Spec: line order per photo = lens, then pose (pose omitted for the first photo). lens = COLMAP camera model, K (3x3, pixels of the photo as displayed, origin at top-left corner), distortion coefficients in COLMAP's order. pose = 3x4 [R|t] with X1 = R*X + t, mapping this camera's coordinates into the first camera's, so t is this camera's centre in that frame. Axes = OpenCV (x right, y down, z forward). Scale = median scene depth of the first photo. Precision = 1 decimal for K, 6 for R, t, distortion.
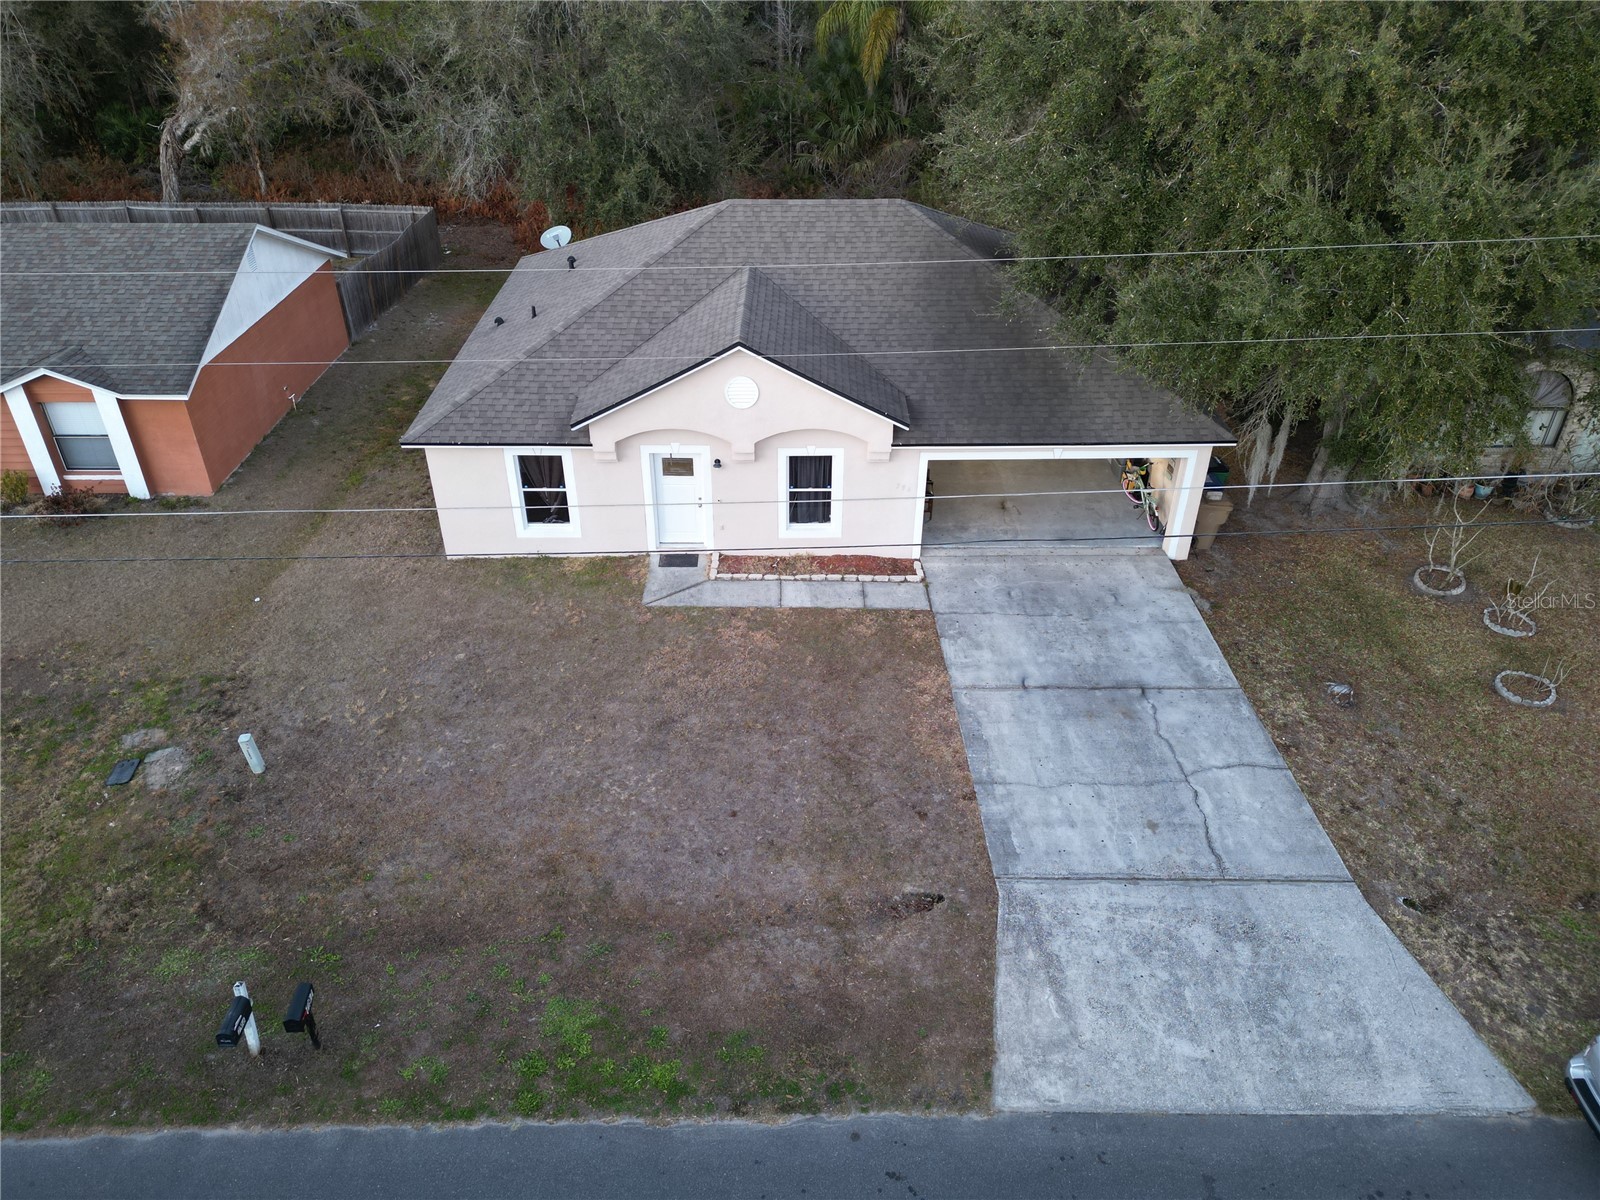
lens RADIAL K [[1113.5, 0, 795.0], [0, 1113.5, 598.0], [0, 0, 1]] dist [0.085465, -0.086766]
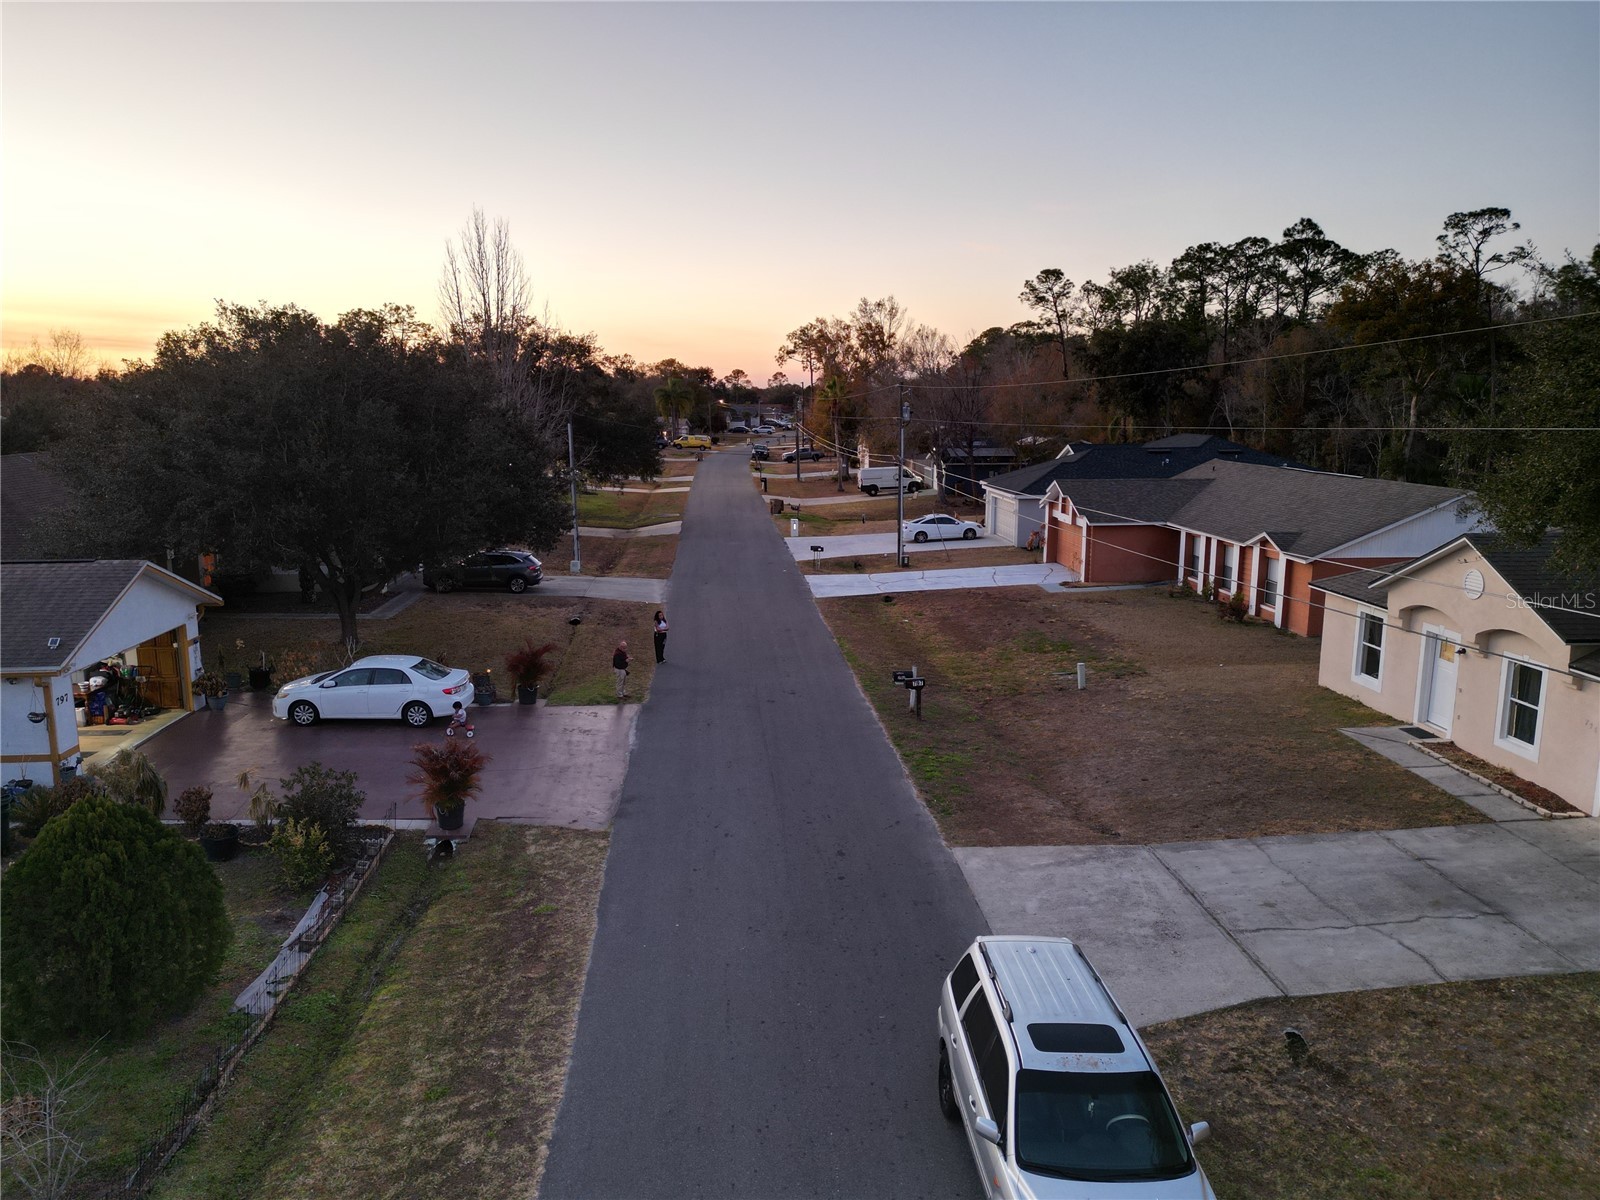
lens RADIAL K [[1113.5, 0, 795.0], [0, 1113.5, 598.0], [0, 0, 1]] dist [0.085465, -0.086766]
pose [[0.062298, 0.176032, -0.982411, 1.204810], [-0.539999, 0.833751, 0.115152, 0.076254], [0.839357, 0.523328, 0.146998, 0.303672]]
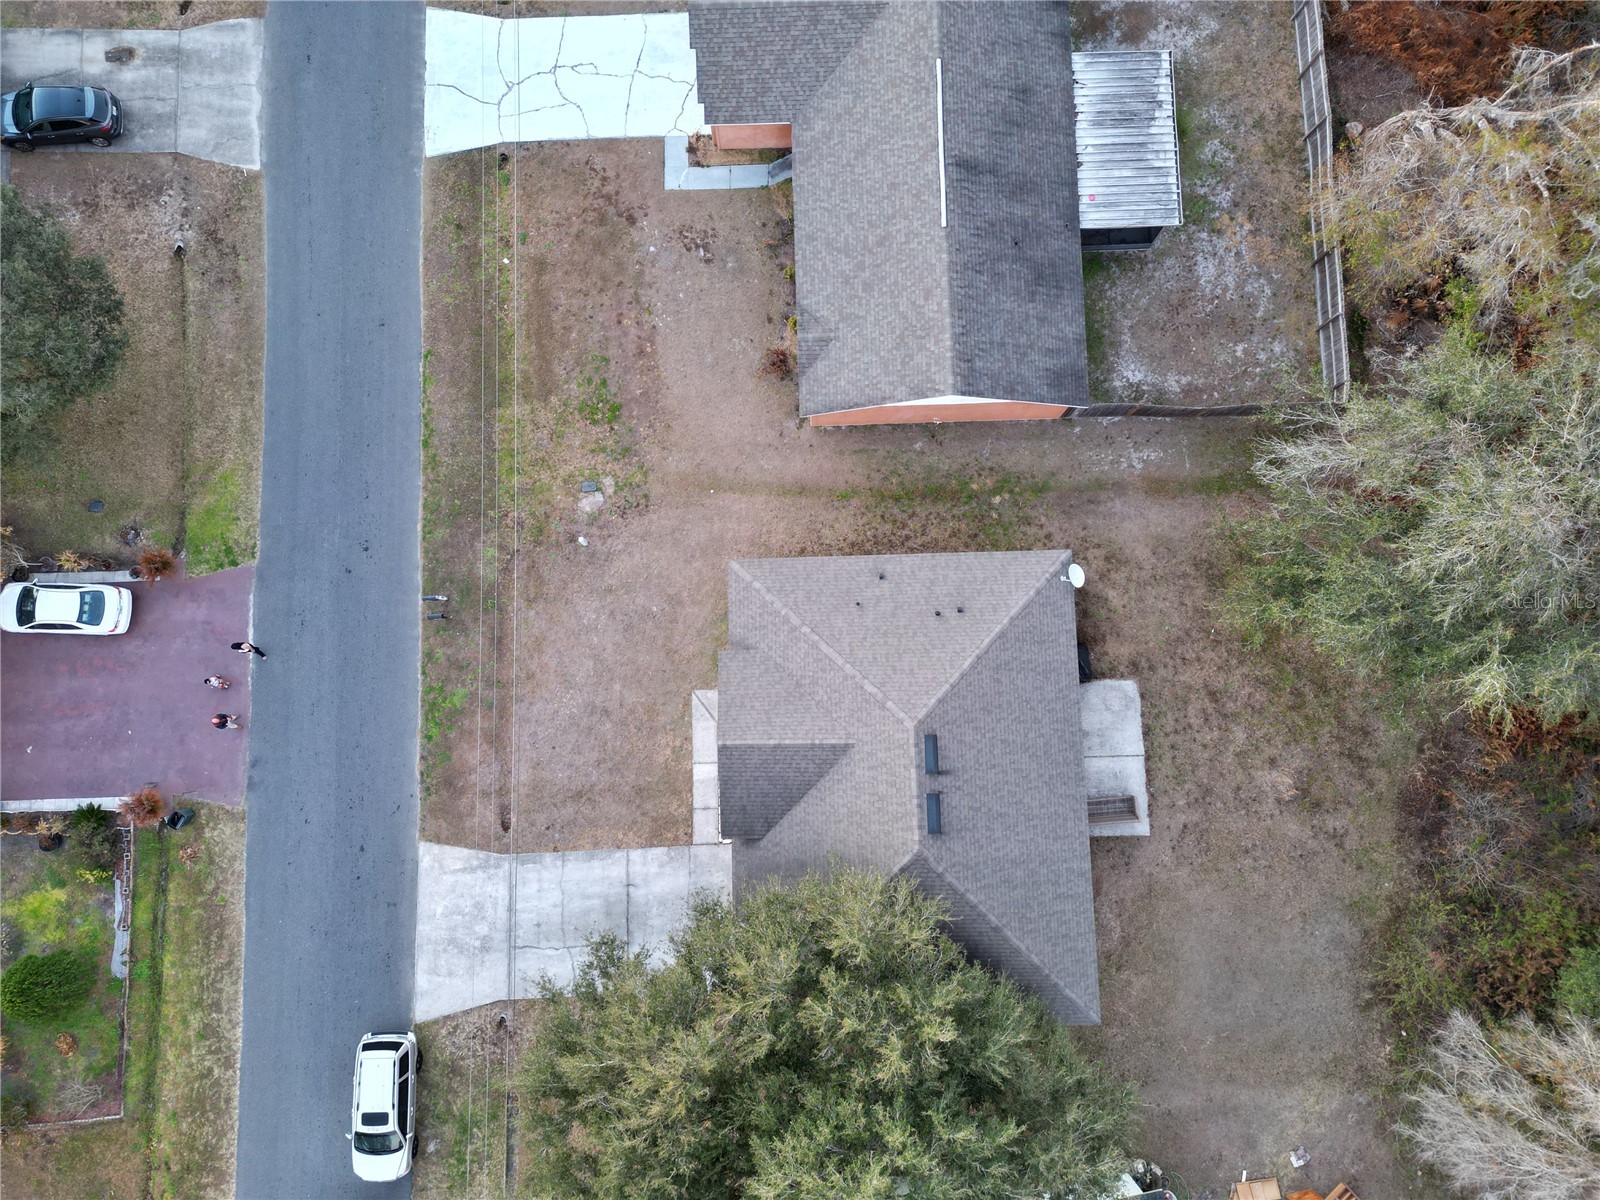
lens RADIAL K [[1127.6, 0, 790.6], [0, 1127.6, 593.6], [0, 0, 1]] dist [0.084145, -0.080141]
pose [[0.015004, 0.992535, -0.121031, -0.078524], [-0.534897, 0.110236, 0.837695, -2.080163], [0.844784, 0.052170, 0.532558, 0.113761]]
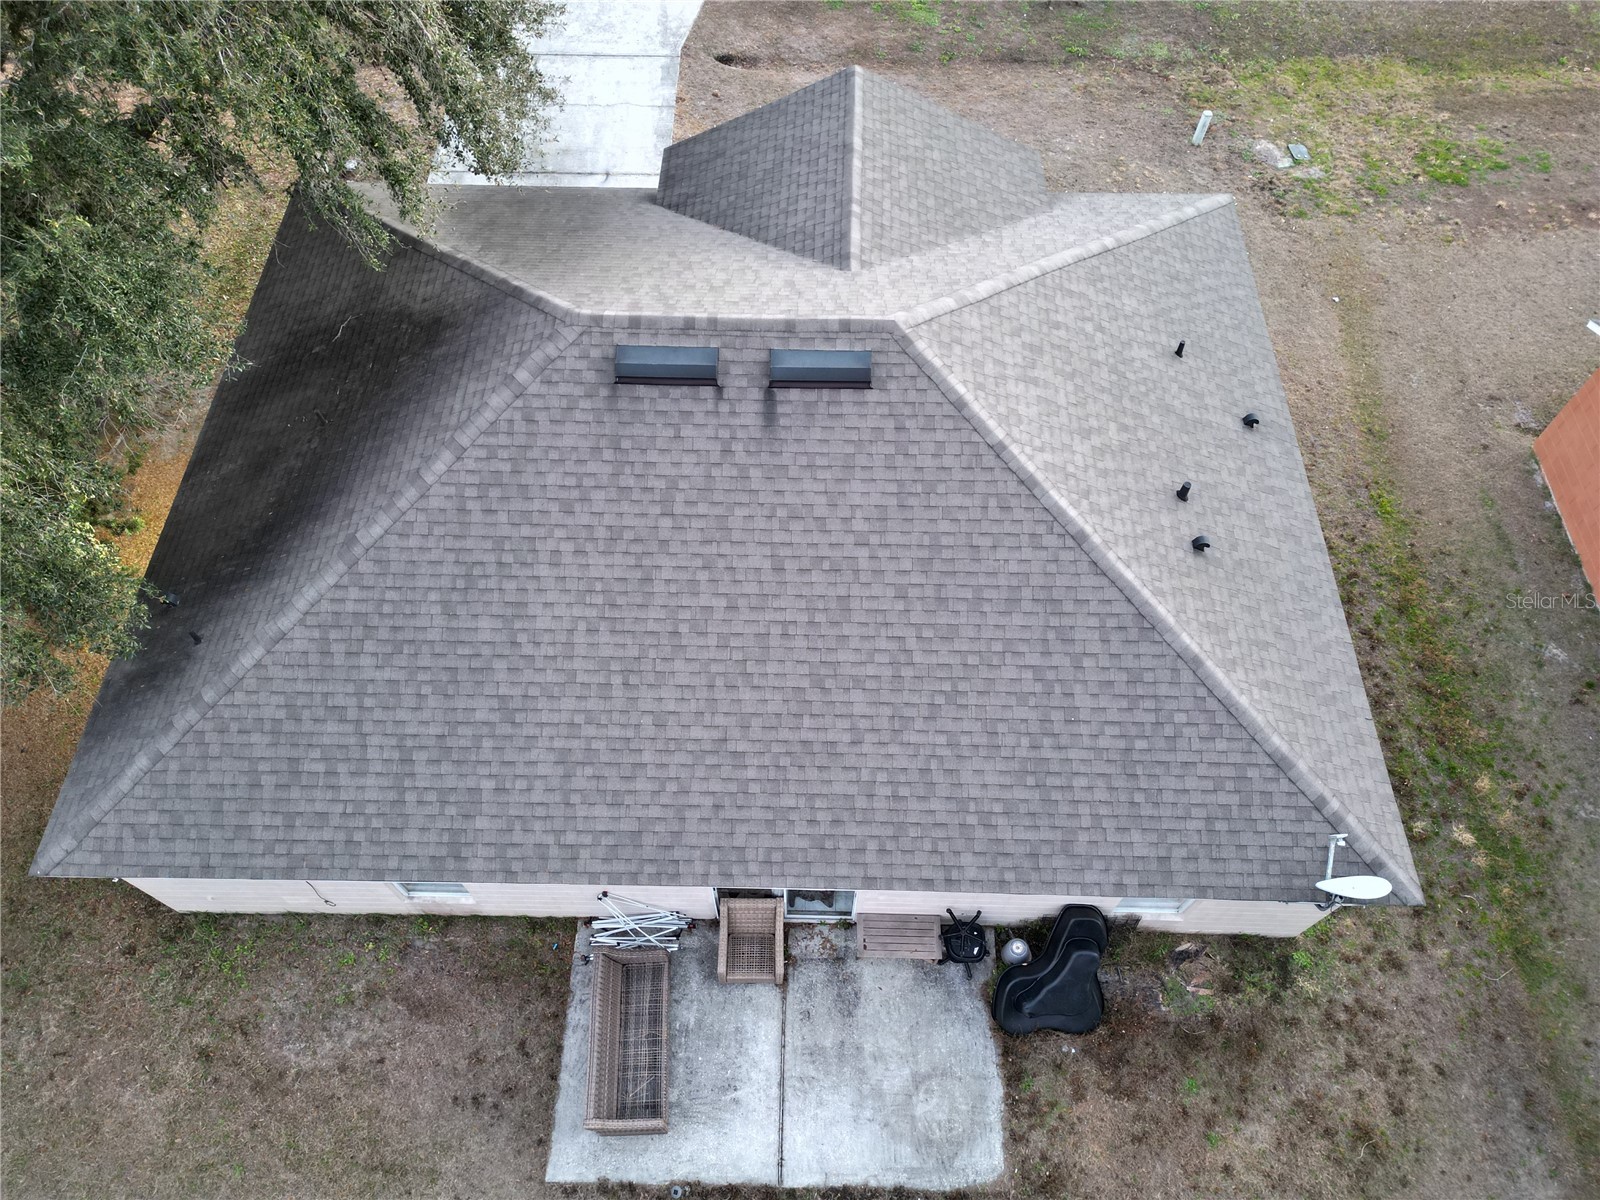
lens RADIAL K [[1113.5, 0, 795.0], [0, 1113.5, 598.0], [0, 0, 1]] dist [0.085465, -0.086766]
pose [[-0.999447, -0.025638, 0.021167, -0.037440], [0.021755, -0.022870, 0.999502, -1.245931], [-0.025141, 0.999410, 0.023415, 1.553831]]
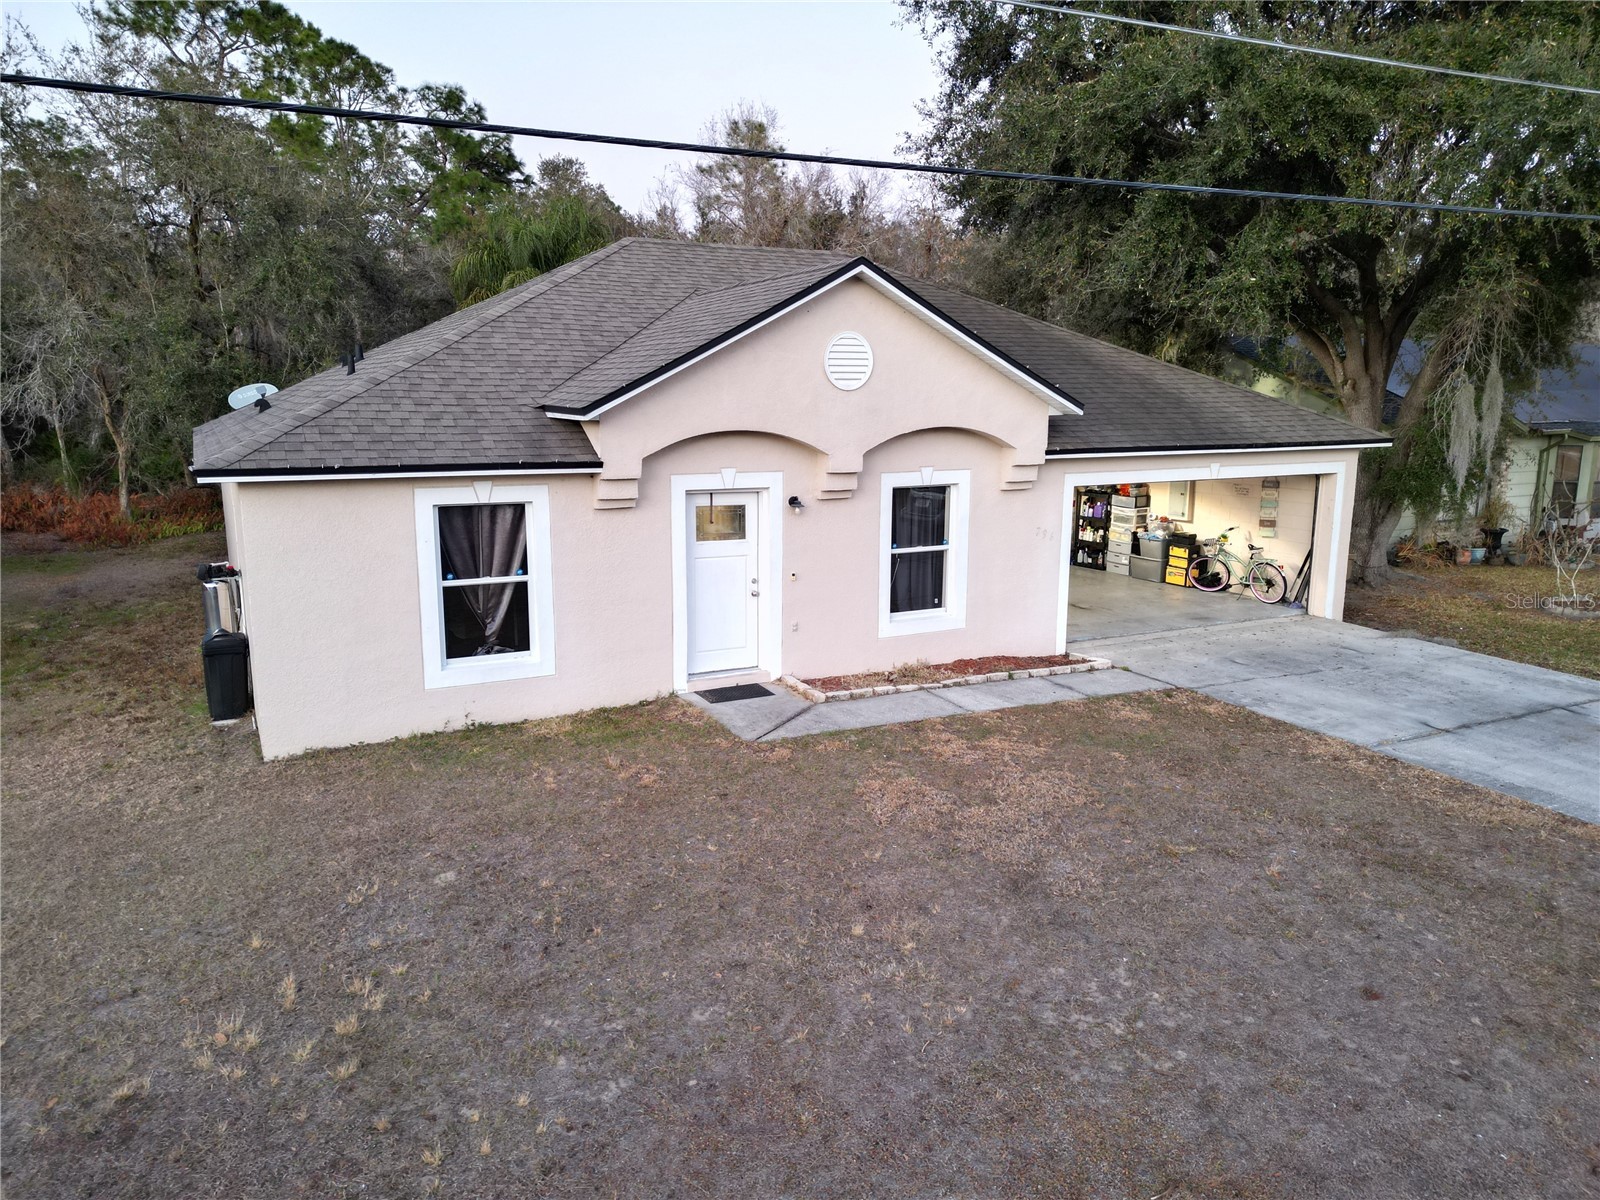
lens RADIAL K [[1113.5, 0, 795.0], [0, 1113.5, 598.0], [0, 0, 1]] dist [0.085465, -0.086766]
pose [[0.891995, -0.080689, 0.444786, -0.406365], [0.244944, 0.913247, -0.325550, 0.139437], [-0.379932, 0.399337, 0.834375, 0.649160]]
